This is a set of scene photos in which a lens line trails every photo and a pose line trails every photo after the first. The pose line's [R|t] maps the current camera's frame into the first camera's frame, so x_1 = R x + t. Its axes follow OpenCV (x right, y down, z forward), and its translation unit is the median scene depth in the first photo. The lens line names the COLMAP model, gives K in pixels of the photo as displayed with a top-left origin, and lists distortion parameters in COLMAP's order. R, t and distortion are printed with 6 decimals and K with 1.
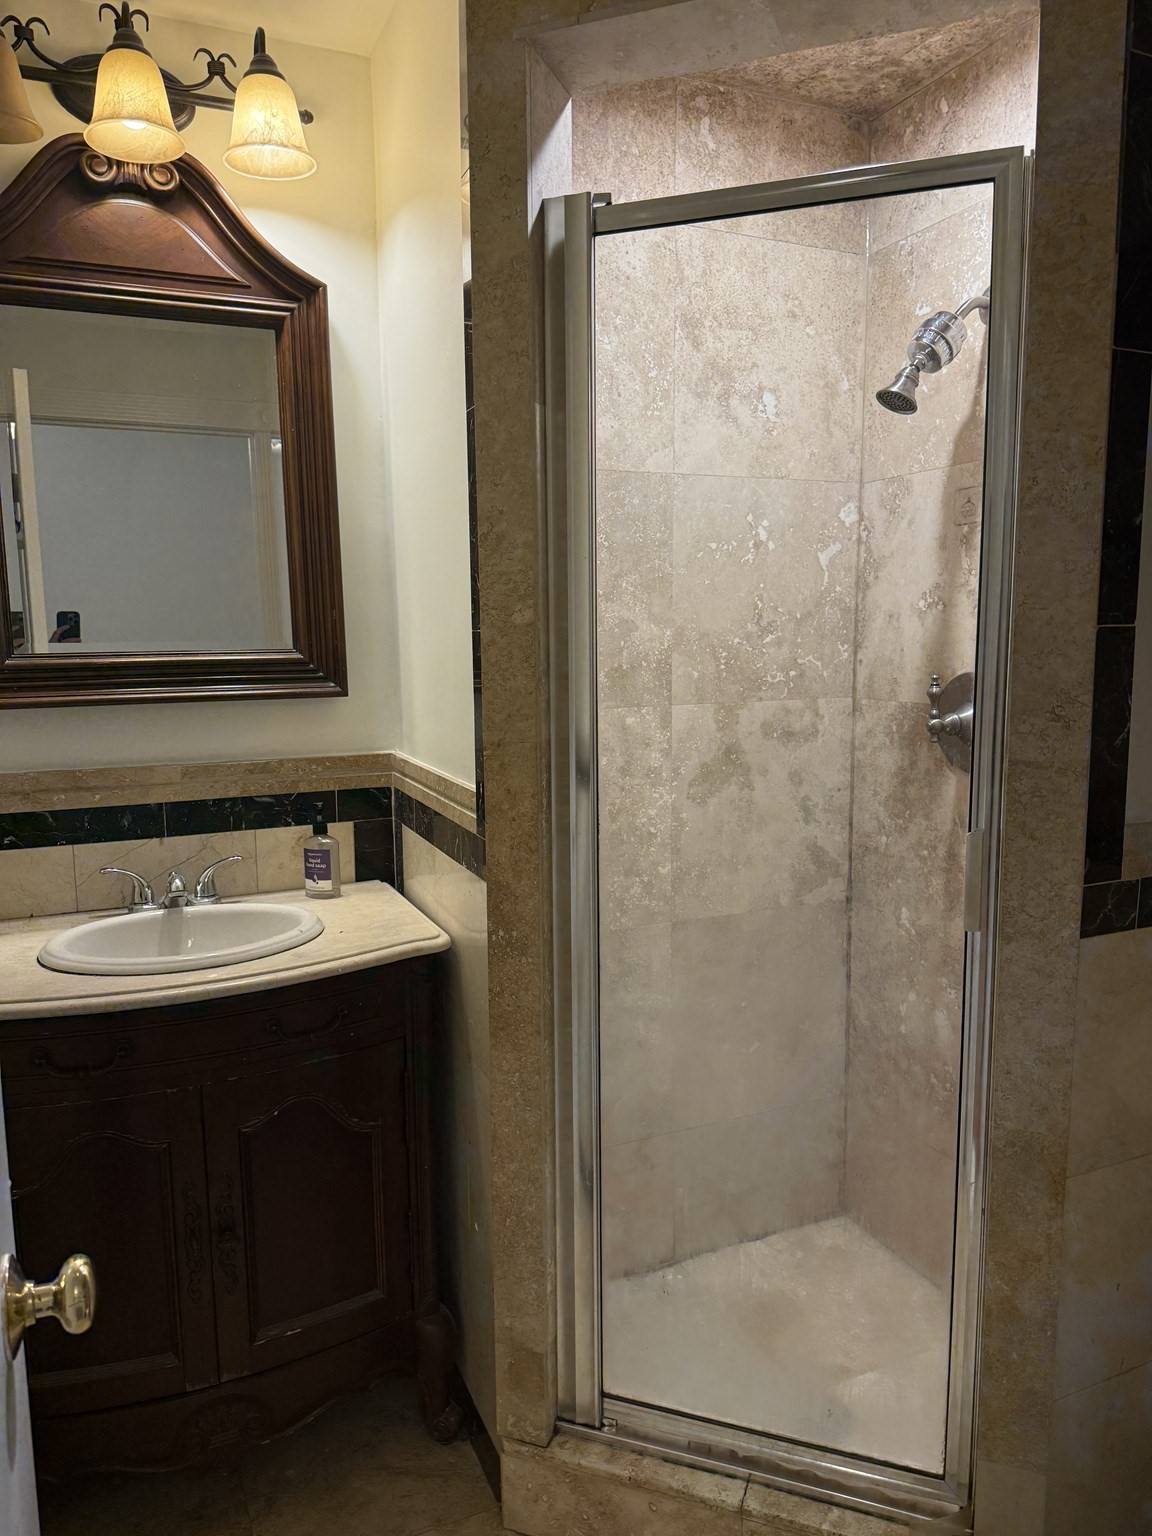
lens RADIAL K [[1065.6, 0, 530.7], [0, 1065.6, 789.0], [0, 0, 1]] dist [0.184554, -0.223224]
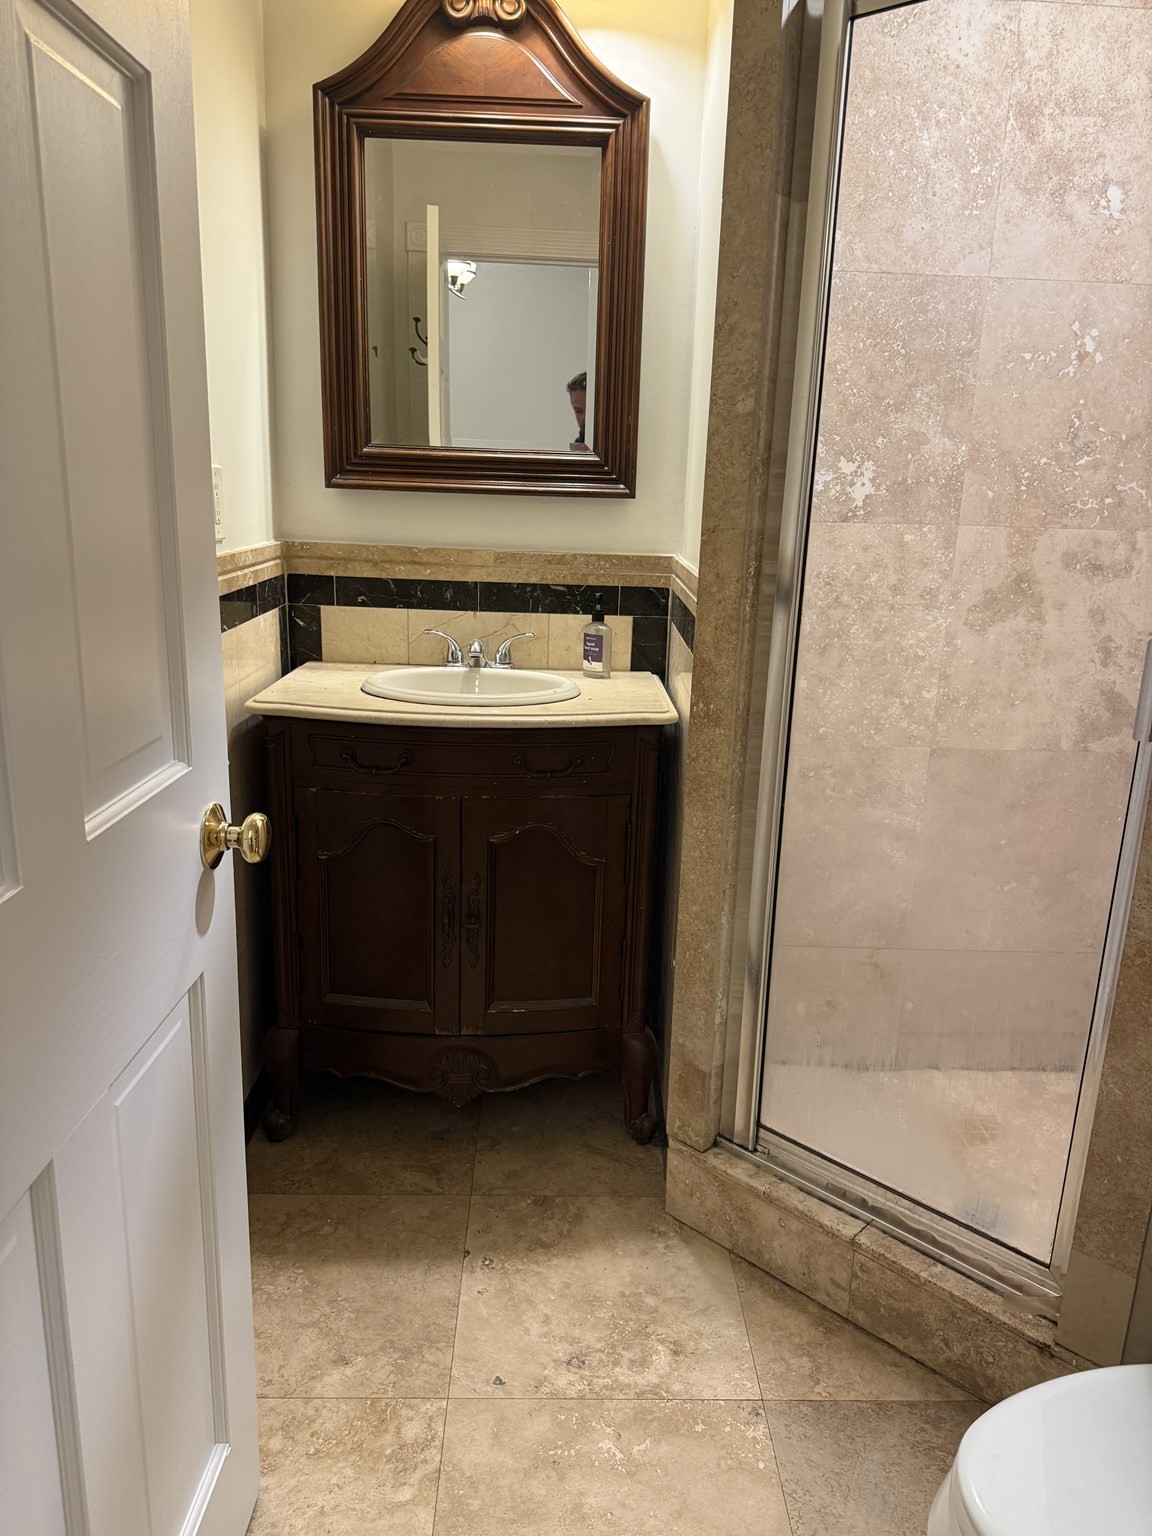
lens RADIAL K [[1071.6, 0, 576.0], [0, 1071.6, 768.0], [0, 0, 1]] dist [0.046545, -0.020492]
pose [[0.929776, 0.138417, -0.341111, 0.183370], [-0.102141, 0.987236, 0.122194, 0.058496], [0.353671, -0.078771, 0.932047, -0.060722]]
